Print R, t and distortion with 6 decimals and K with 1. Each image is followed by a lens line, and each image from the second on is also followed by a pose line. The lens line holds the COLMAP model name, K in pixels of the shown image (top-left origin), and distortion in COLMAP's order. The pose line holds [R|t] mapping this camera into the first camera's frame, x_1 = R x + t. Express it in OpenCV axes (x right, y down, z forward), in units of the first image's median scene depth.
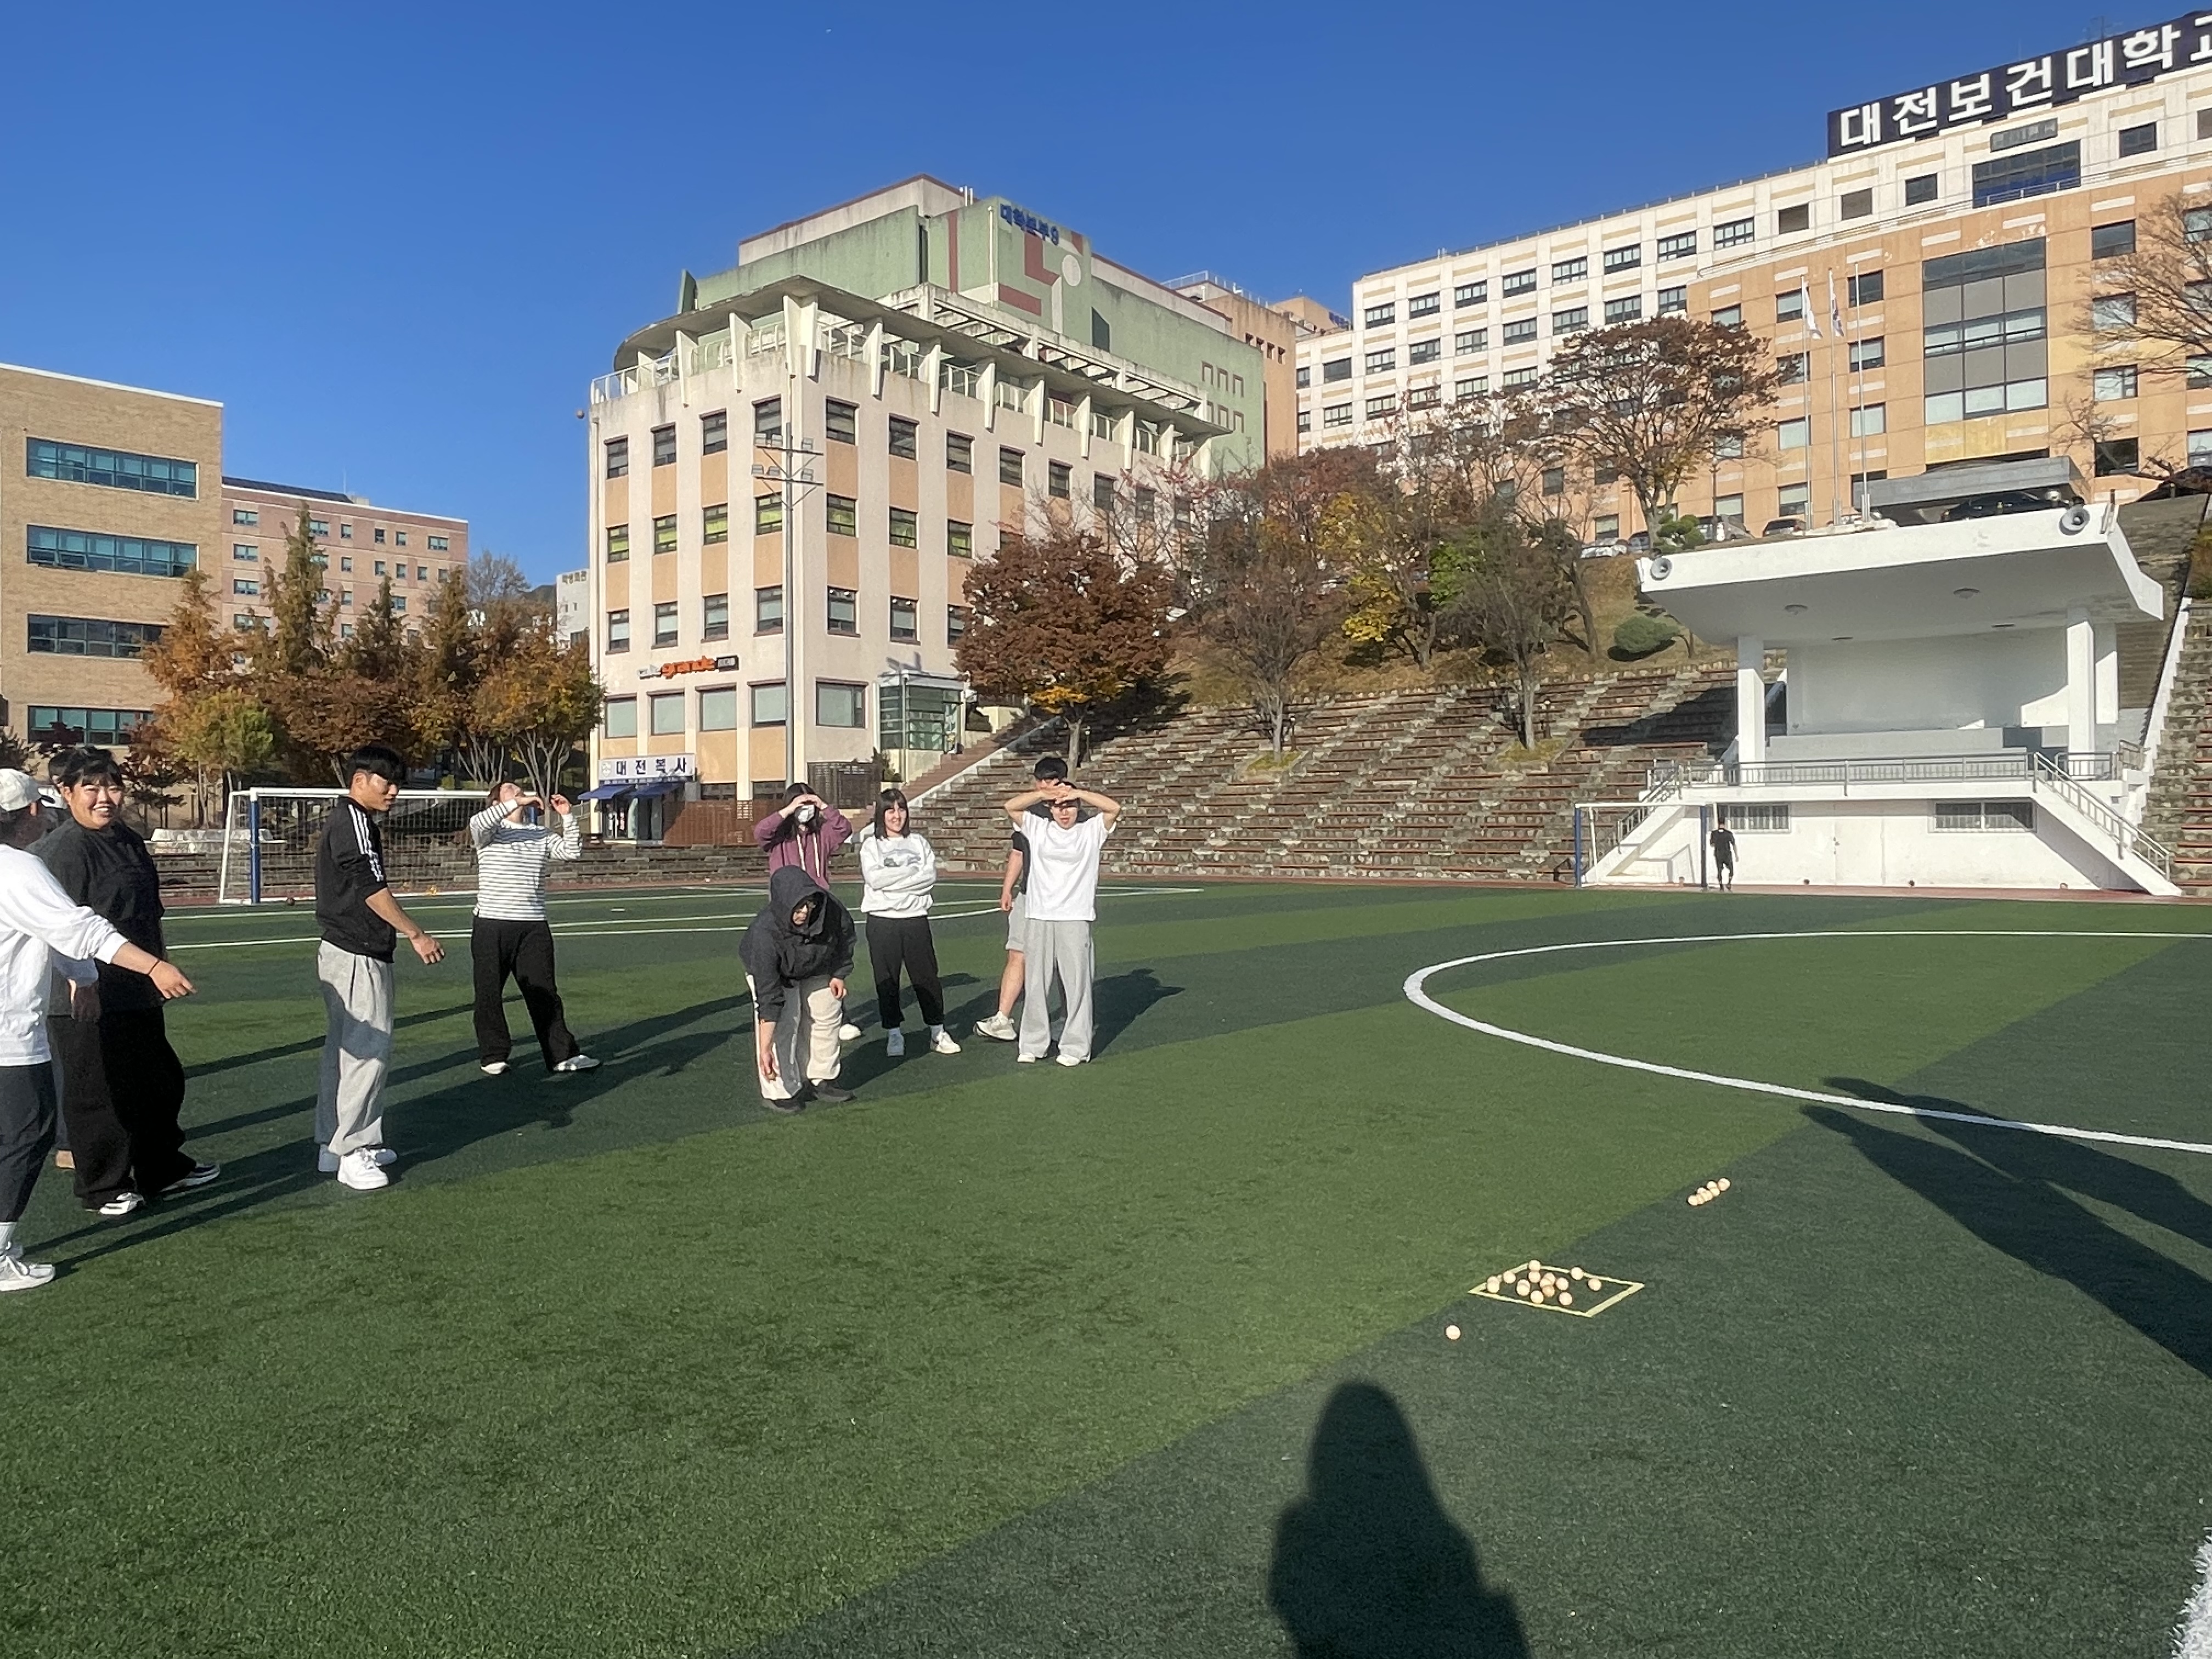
lens RADIAL K [[1584.4, 0, 1063.6], [0, 1584.4, 819.3], [0, 0, 1]] dist [-0.008141, 0.004846]
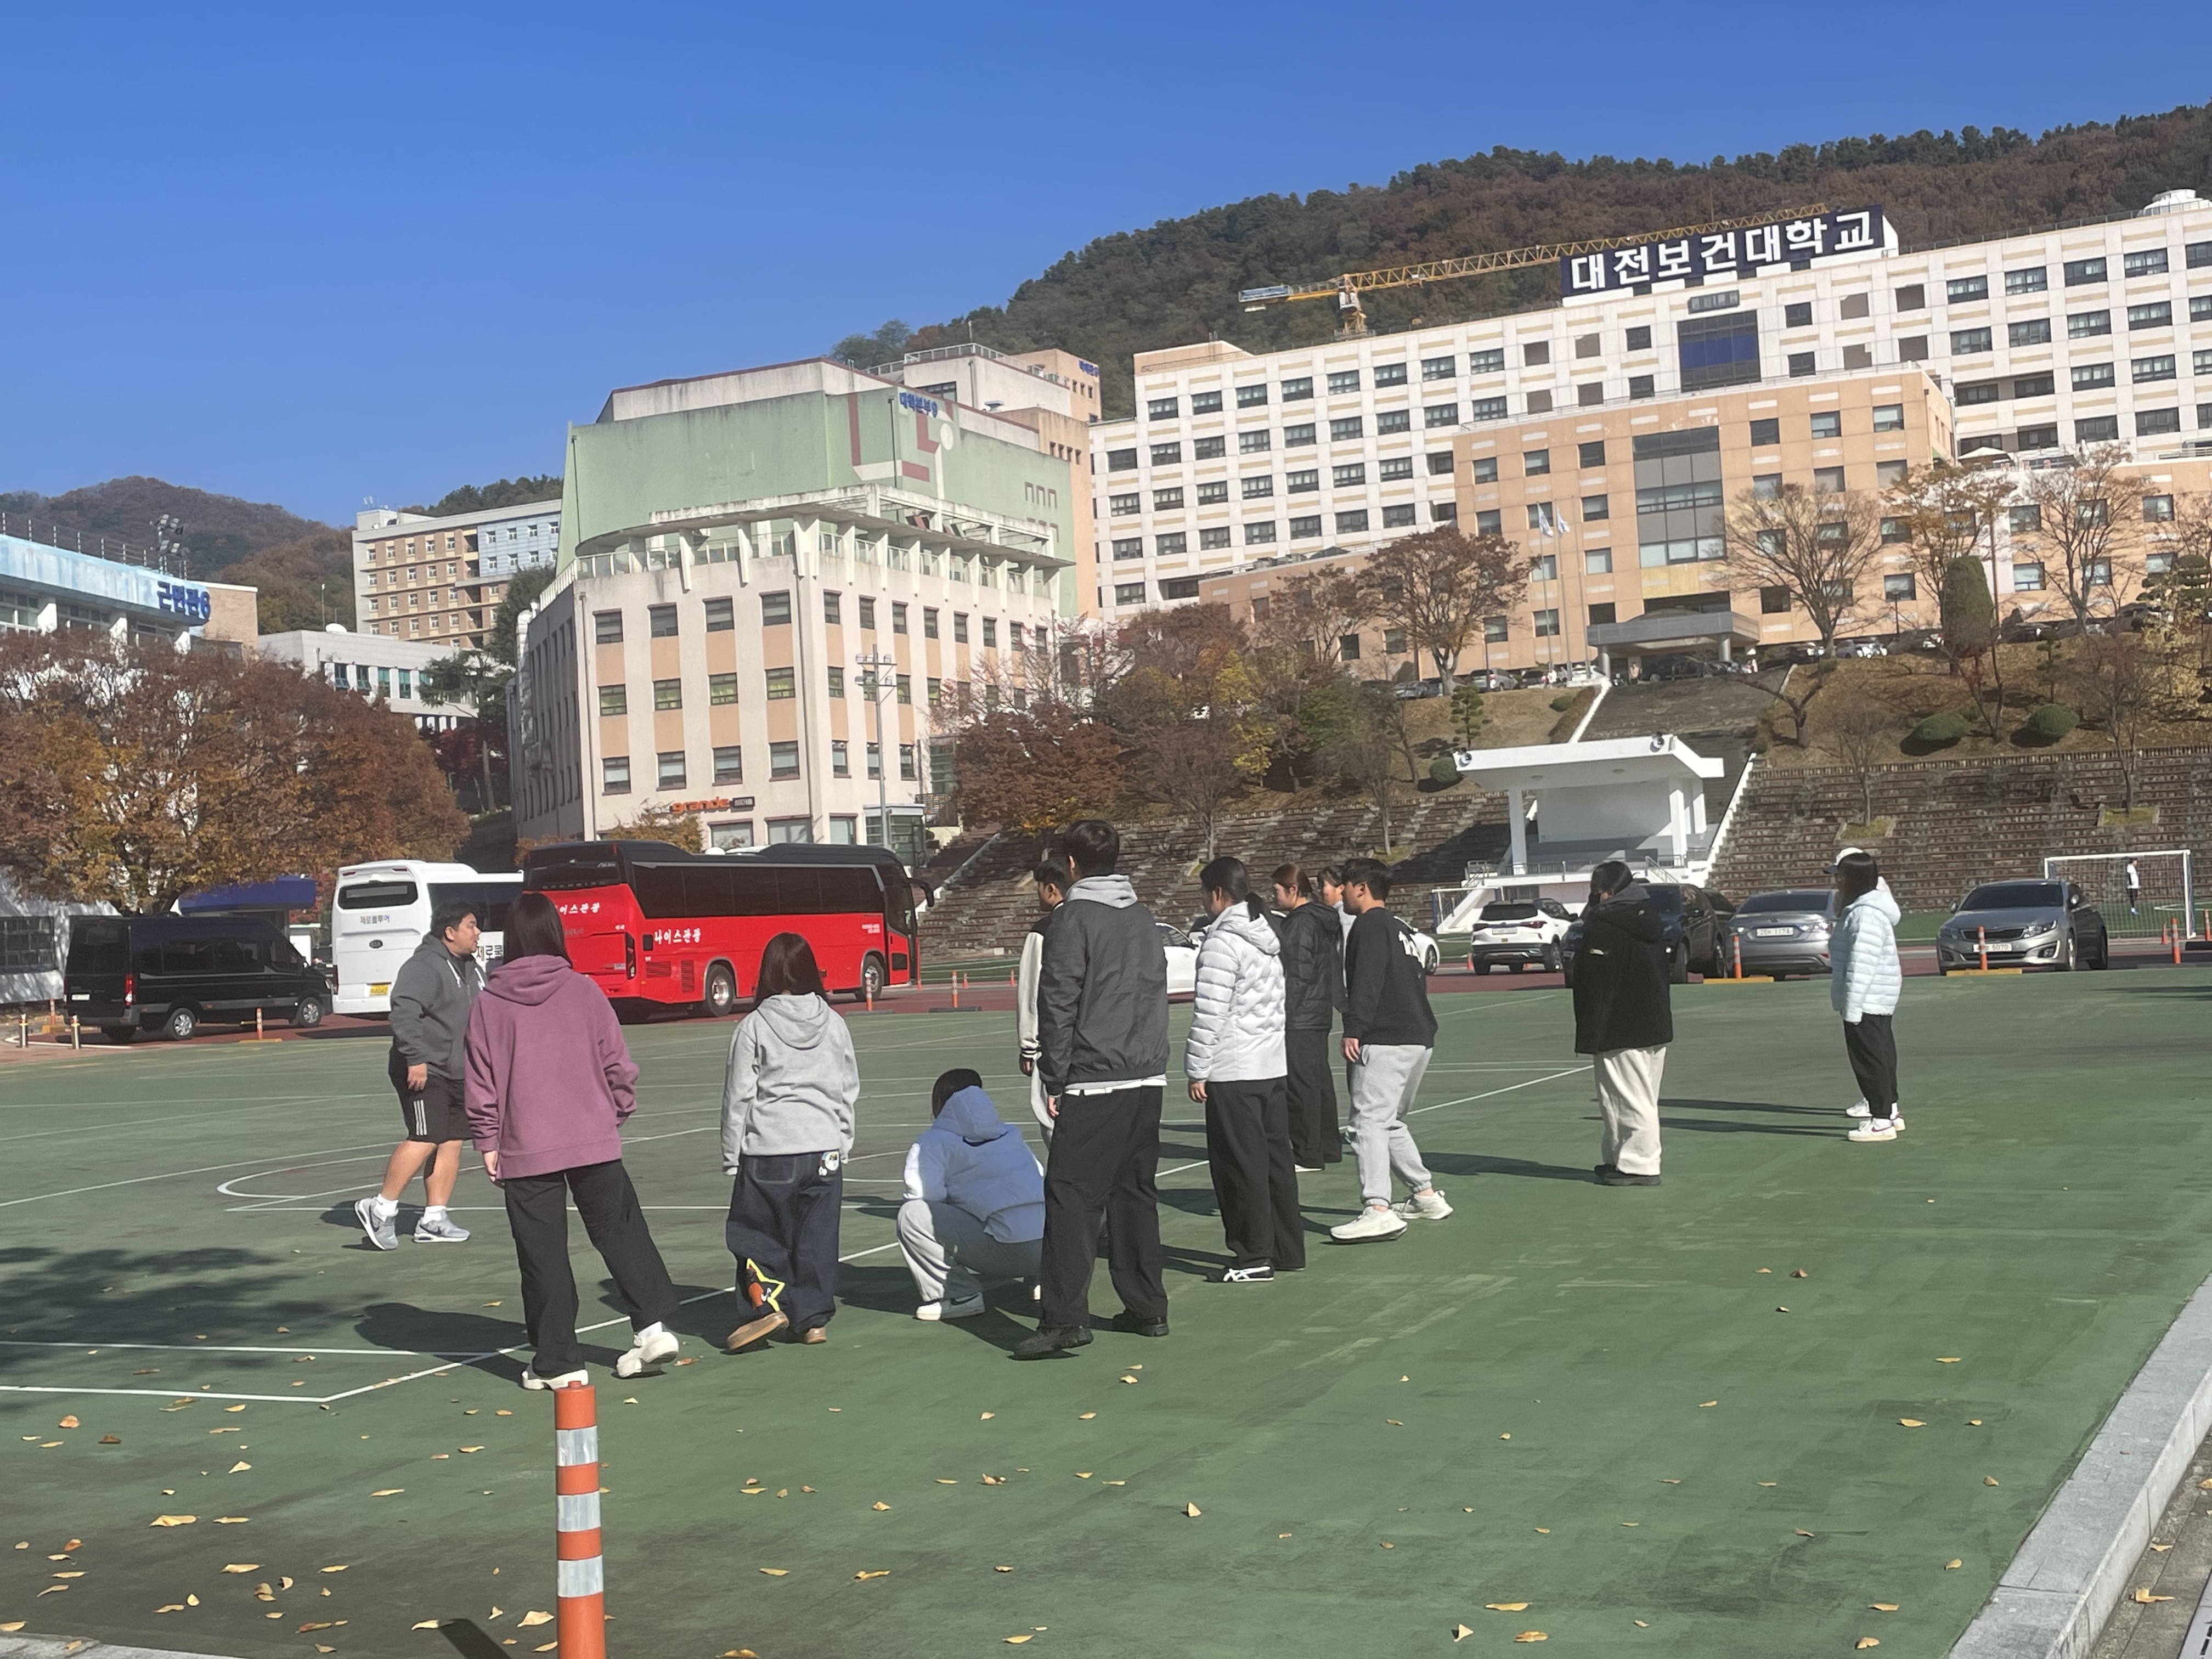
lens RADIAL K [[2614.0, 0, 1105.2], [0, 2614.0, 818.3], [0, 0, 1]] dist [0.121643, 0.000000]
pose [[0.969168, -0.040597, 0.243035, -0.342224], [0.049391, 0.998323, -0.030198, -0.008825], [-0.241401, 0.041271, 0.969547, -0.818328]]
